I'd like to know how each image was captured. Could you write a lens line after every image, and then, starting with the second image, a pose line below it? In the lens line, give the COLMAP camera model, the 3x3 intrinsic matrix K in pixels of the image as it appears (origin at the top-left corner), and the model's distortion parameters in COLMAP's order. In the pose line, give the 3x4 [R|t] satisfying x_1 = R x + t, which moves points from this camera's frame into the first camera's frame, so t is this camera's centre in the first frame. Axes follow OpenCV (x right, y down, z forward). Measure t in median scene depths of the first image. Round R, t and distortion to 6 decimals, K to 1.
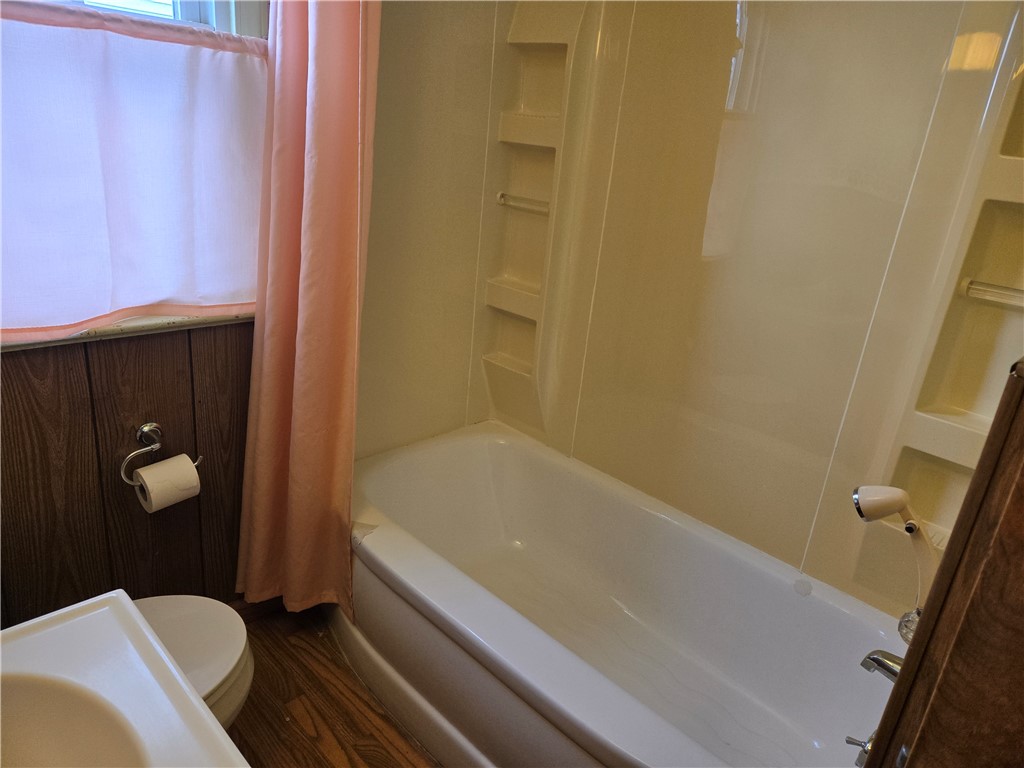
lens RADIAL K [[678.2, 0, 510.1], [0, 678.2, 381.4], [0, 0, 1]] dist [0.085722, -0.081774]
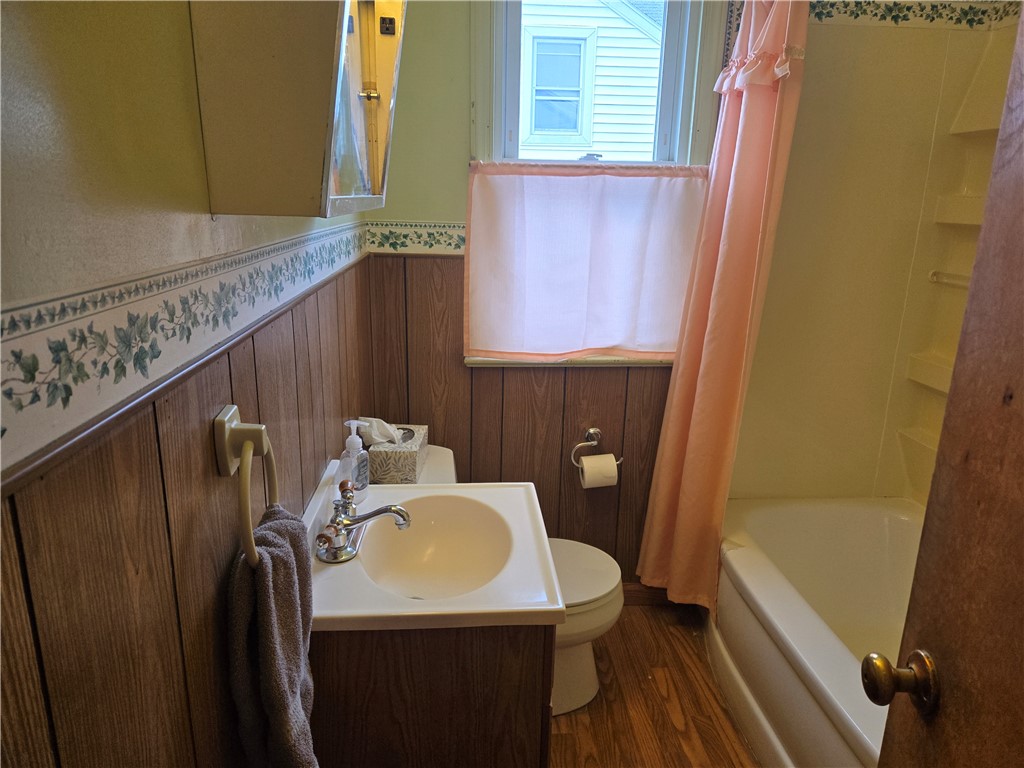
lens RADIAL K [[678.2, 0, 510.1], [0, 678.2, 381.4], [0, 0, 1]] dist [0.085722, -0.081774]
pose [[0.745051, 0.085859, -0.661459, 0.281013], [-0.178483, 0.981180, -0.073680, 0.099249], [0.642685, 0.172955, 0.746353, -0.200962]]
